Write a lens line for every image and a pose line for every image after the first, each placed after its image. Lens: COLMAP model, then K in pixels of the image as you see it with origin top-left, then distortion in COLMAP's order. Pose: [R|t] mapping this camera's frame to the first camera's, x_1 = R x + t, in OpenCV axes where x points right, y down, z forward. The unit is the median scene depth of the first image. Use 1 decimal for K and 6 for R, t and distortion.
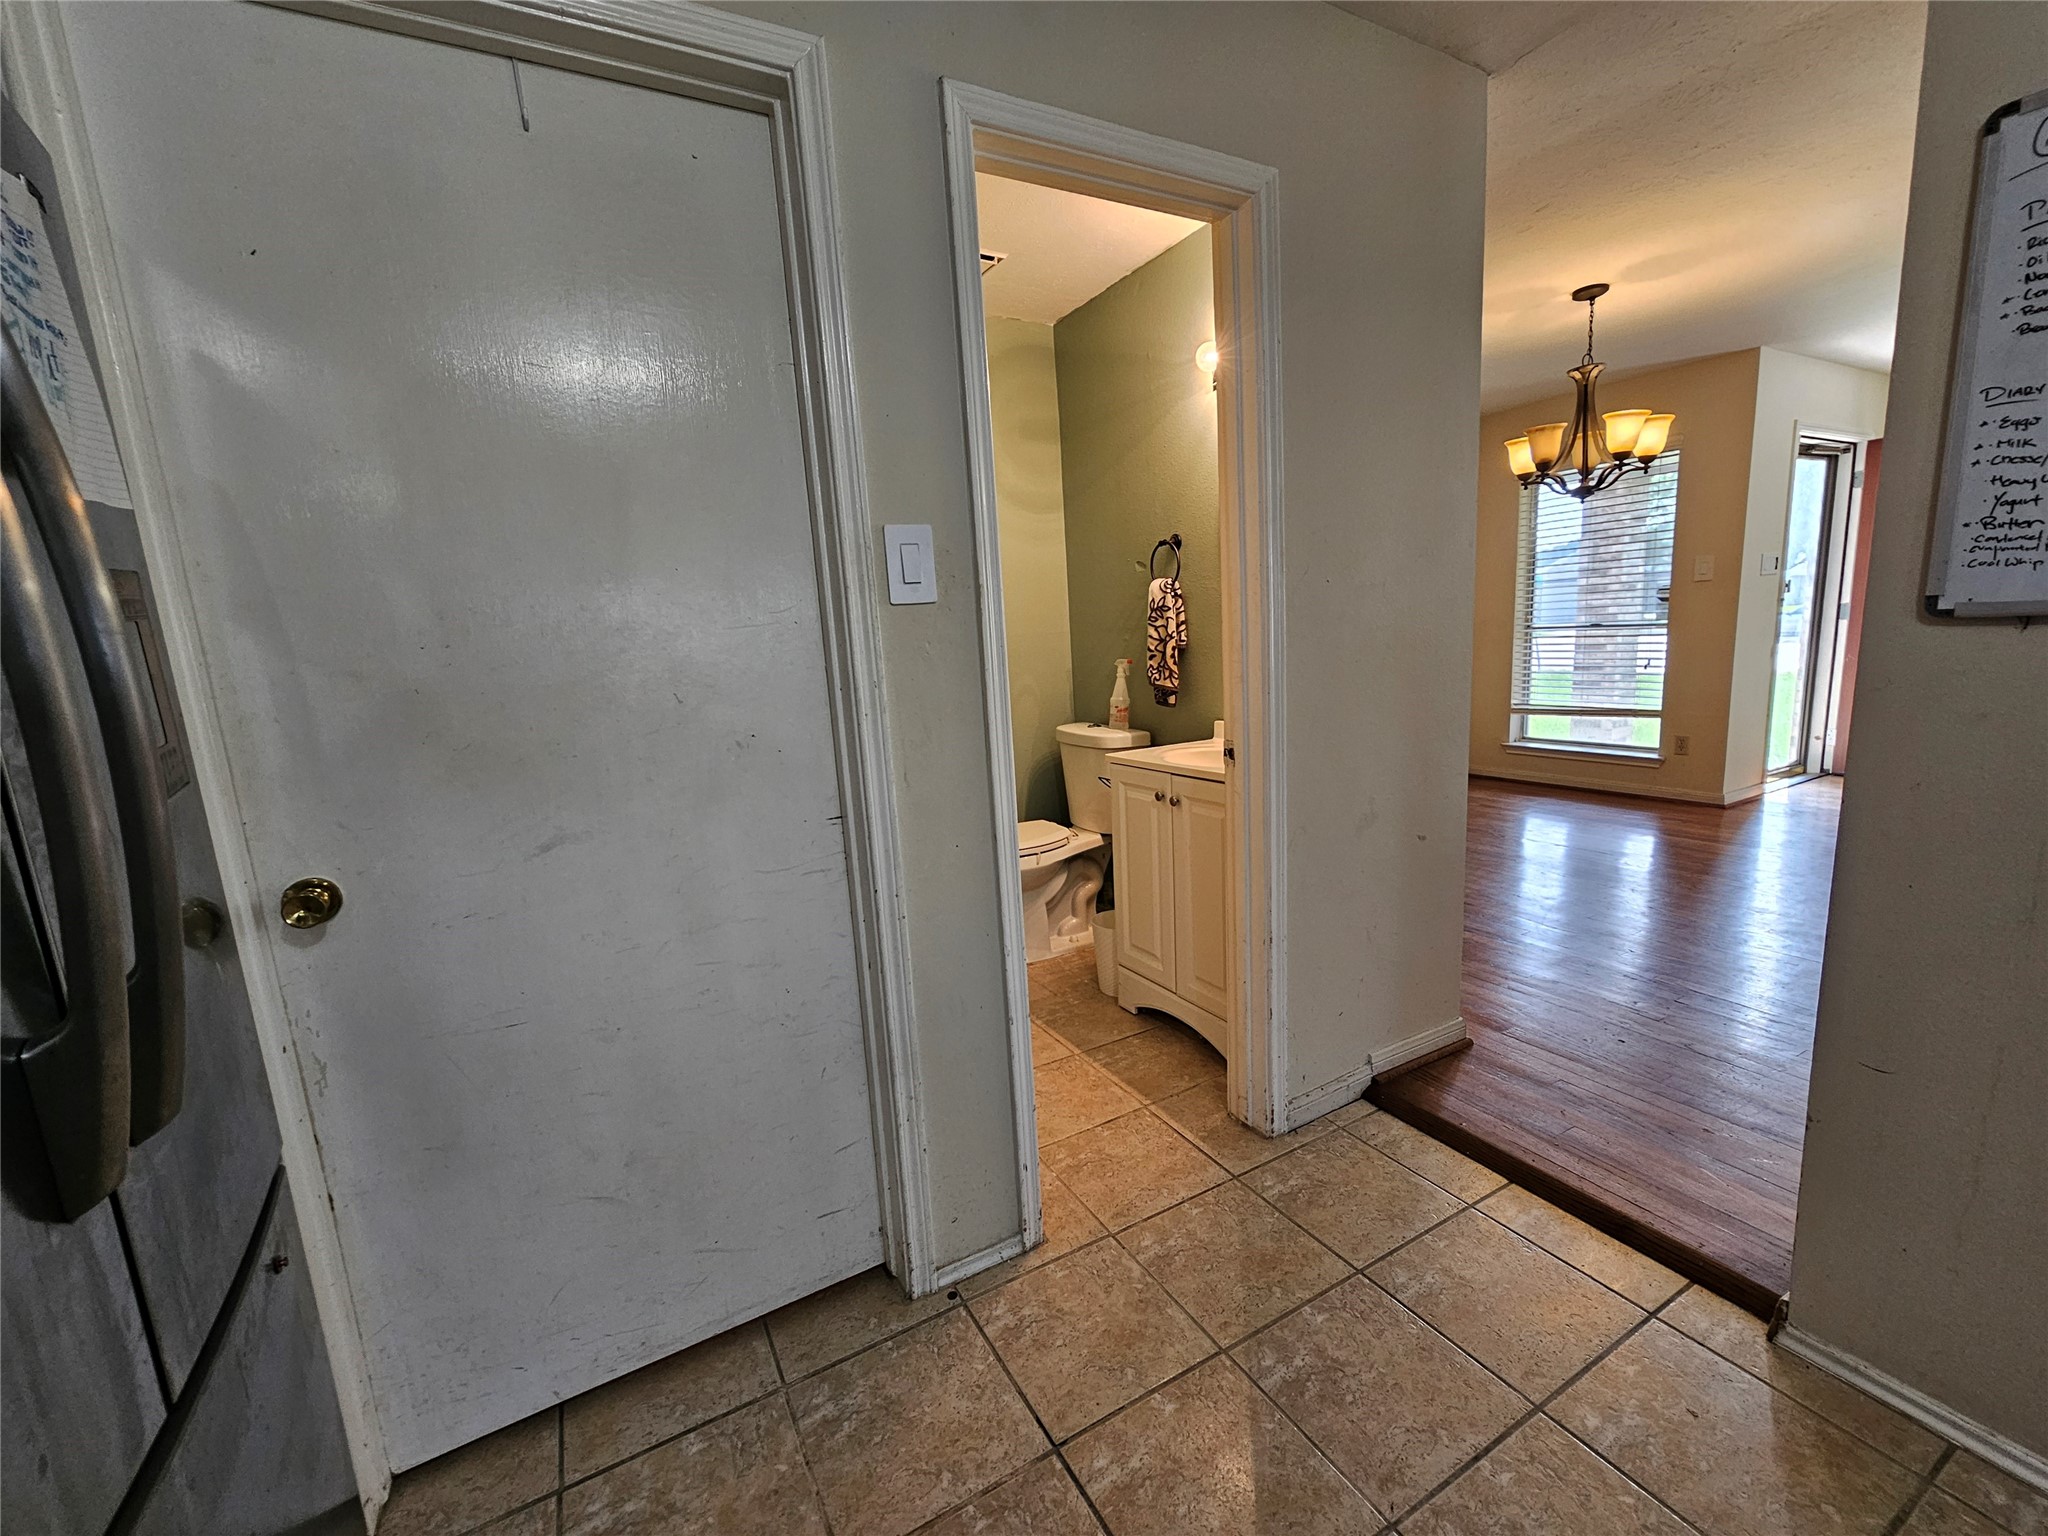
lens RADIAL K [[832.2, 0, 1011.9], [0, 832.2, 775.2], [0, 0, 1]] dist [0.003500, 0.000077]
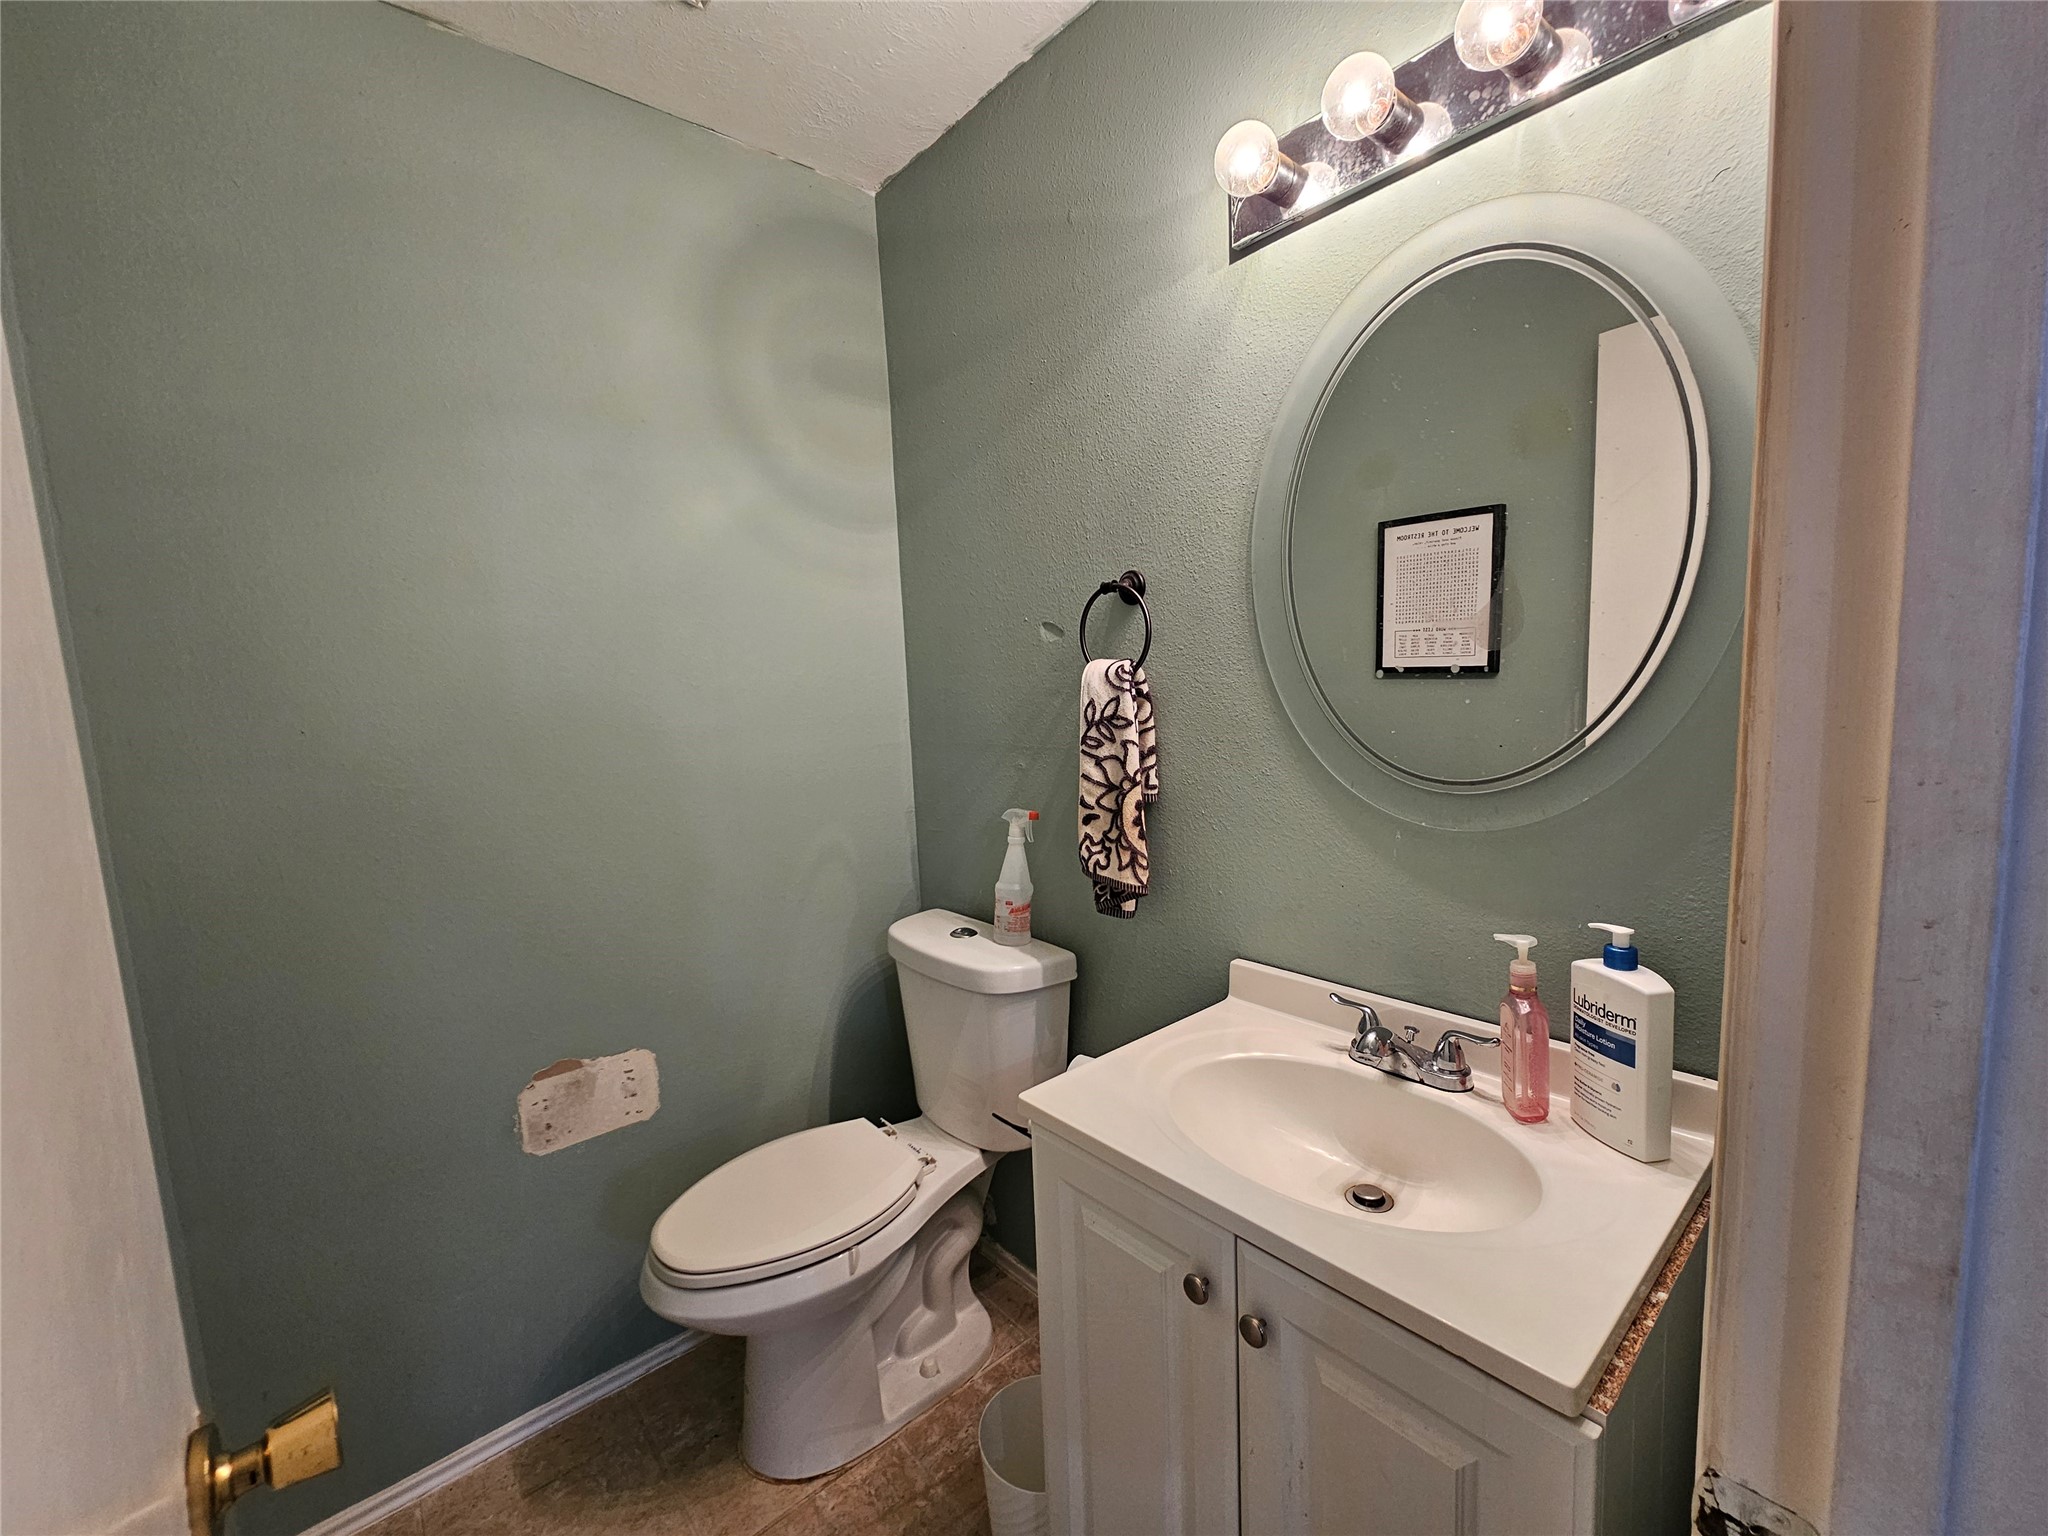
lens RADIAL K [[832.2, 0, 1026.1], [0, 832.2, 779.8], [0, 0, 1]] dist [0.003500, 0.000077]
pose [[0.974929, -0.007252, 0.222399, 0.025241], [0.020982, 0.998012, -0.059437, -0.137994], [-0.221526, 0.062613, 0.973142, 0.541057]]
